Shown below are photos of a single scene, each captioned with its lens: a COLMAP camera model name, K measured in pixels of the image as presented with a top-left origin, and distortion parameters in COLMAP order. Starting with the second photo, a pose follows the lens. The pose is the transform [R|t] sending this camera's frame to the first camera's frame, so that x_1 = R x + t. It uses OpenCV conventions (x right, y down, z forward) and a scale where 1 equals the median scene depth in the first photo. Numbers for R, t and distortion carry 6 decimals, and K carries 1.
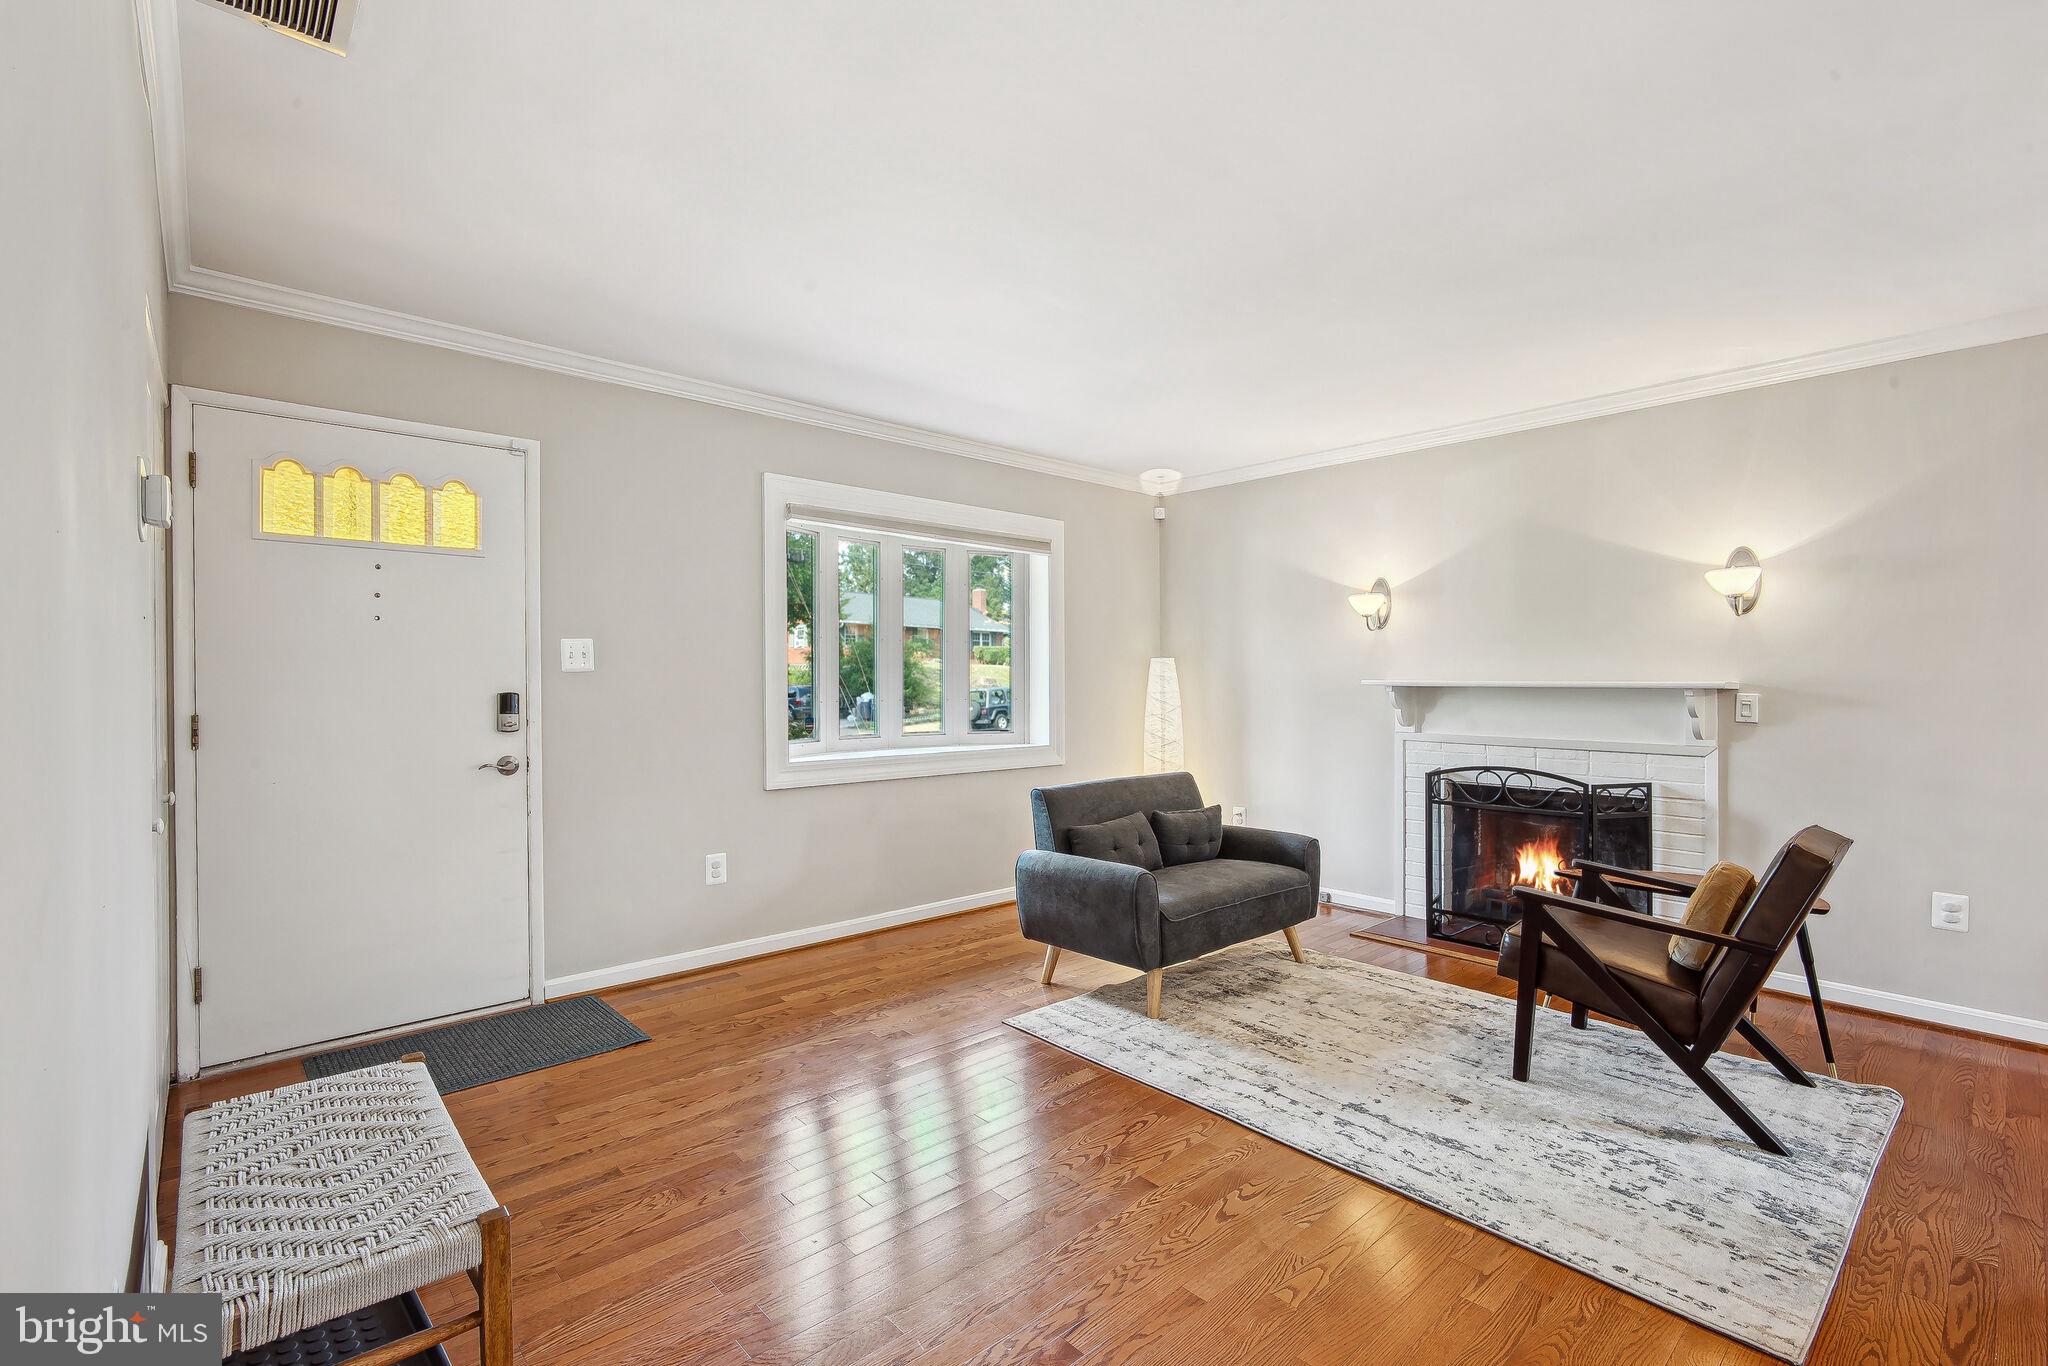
lens RADIAL K [[916.3, 0, 1026.8], [0, 916.3, 683.3], [0, 0, 1]] dist [-0.003495, 0.001188]
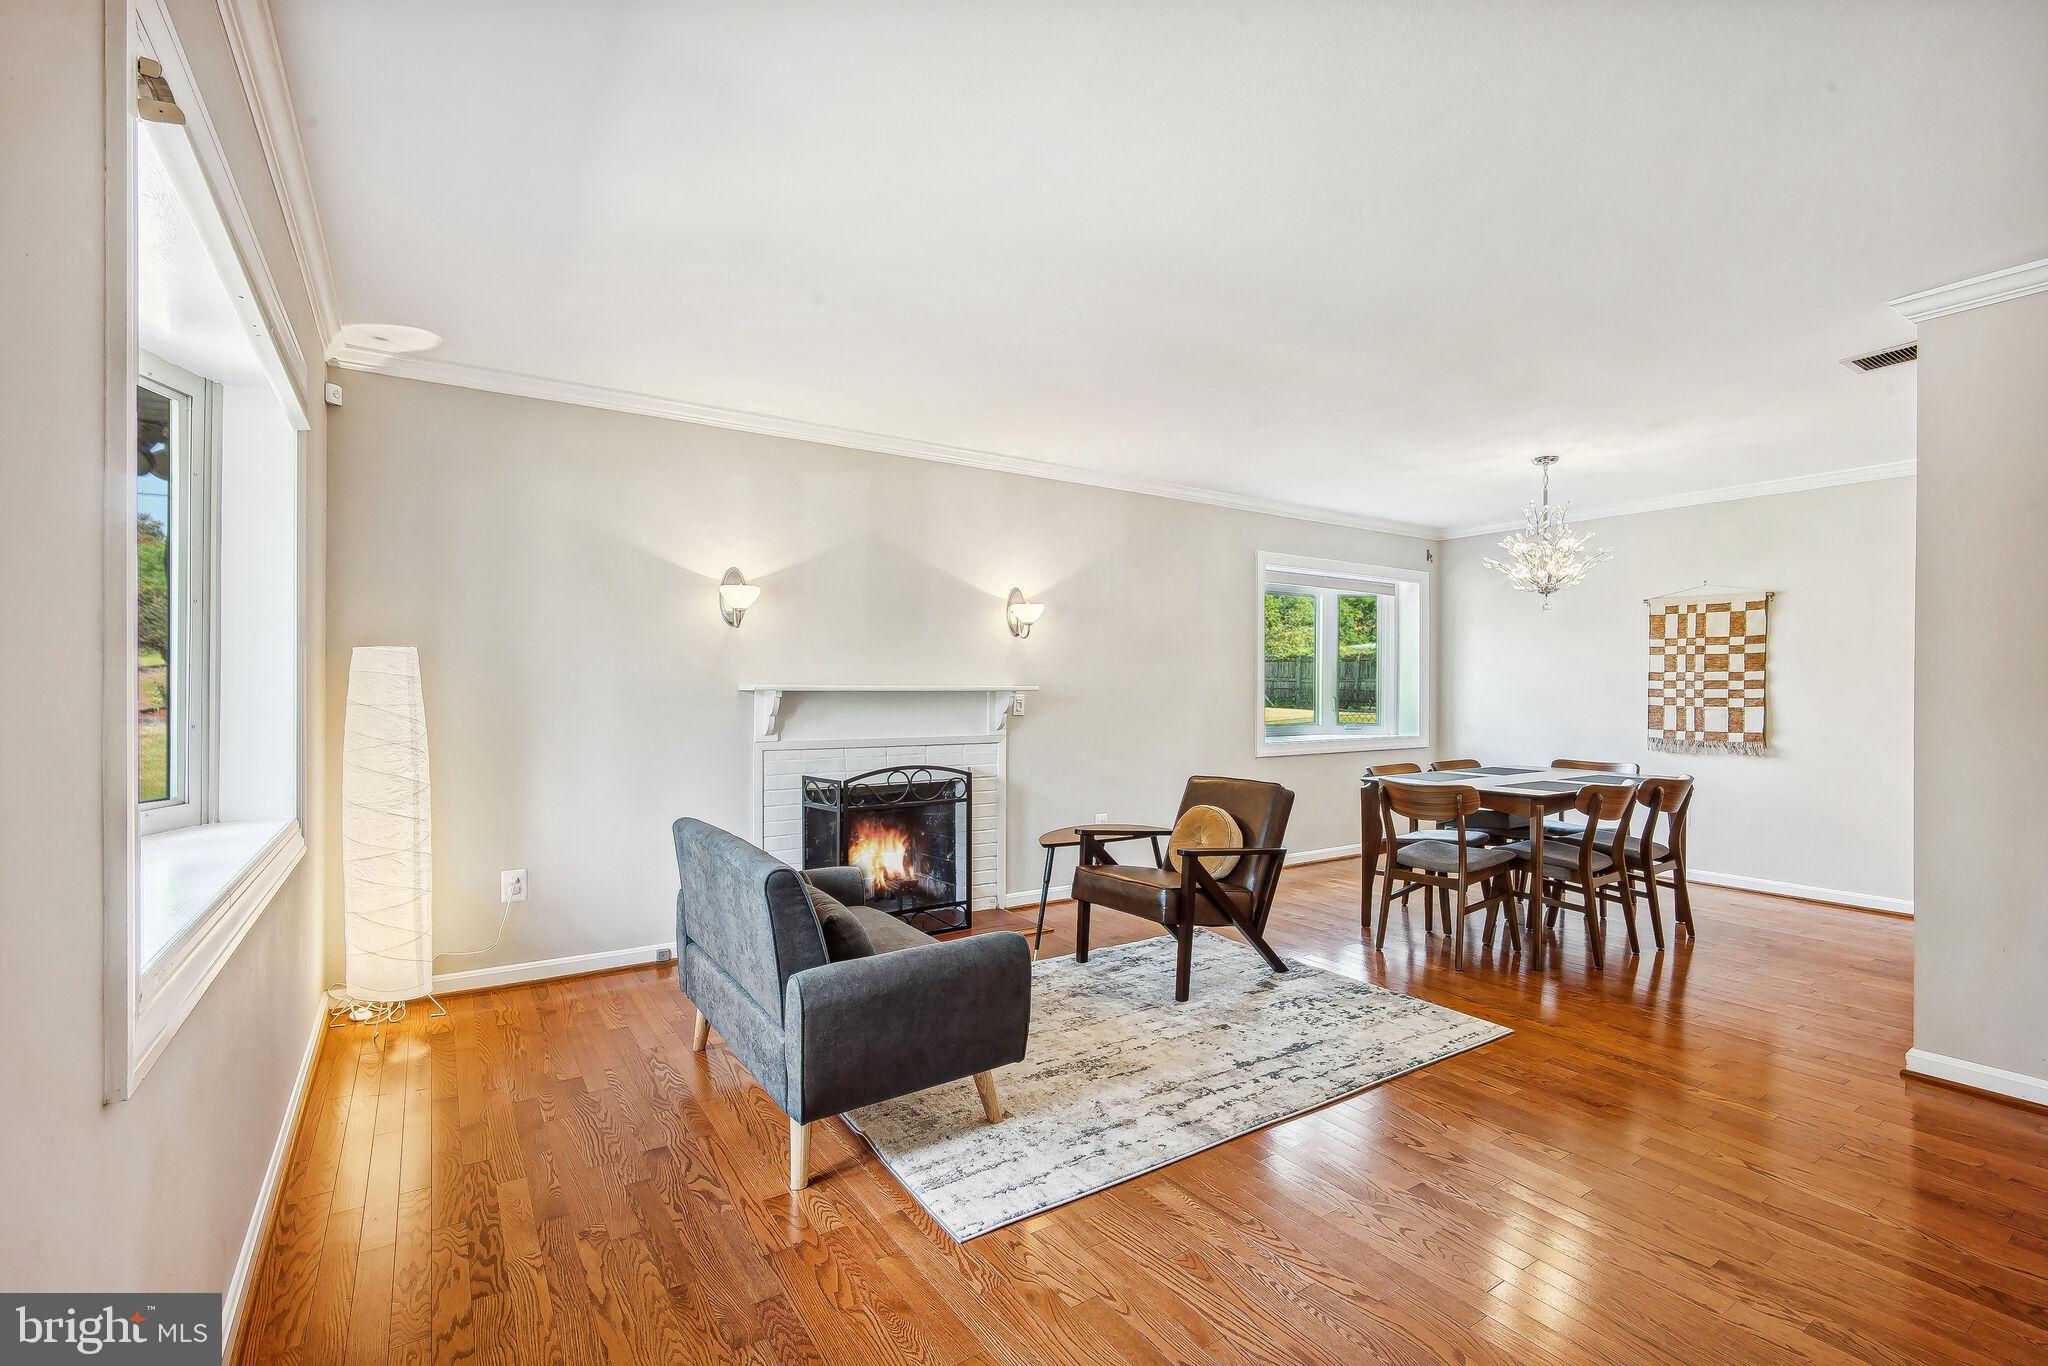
lens RADIAL K [[916.3, 0, 1020.9], [0, 916.3, 682.9], [0, 0, 1]] dist [-0.003495, 0.001188]
pose [[0.144590, -0.005222, 0.989478, -0.659578], [-0.002864, 0.999980, 0.005696, -0.016017], [-0.989487, -0.003658, 0.144573, 0.902379]]
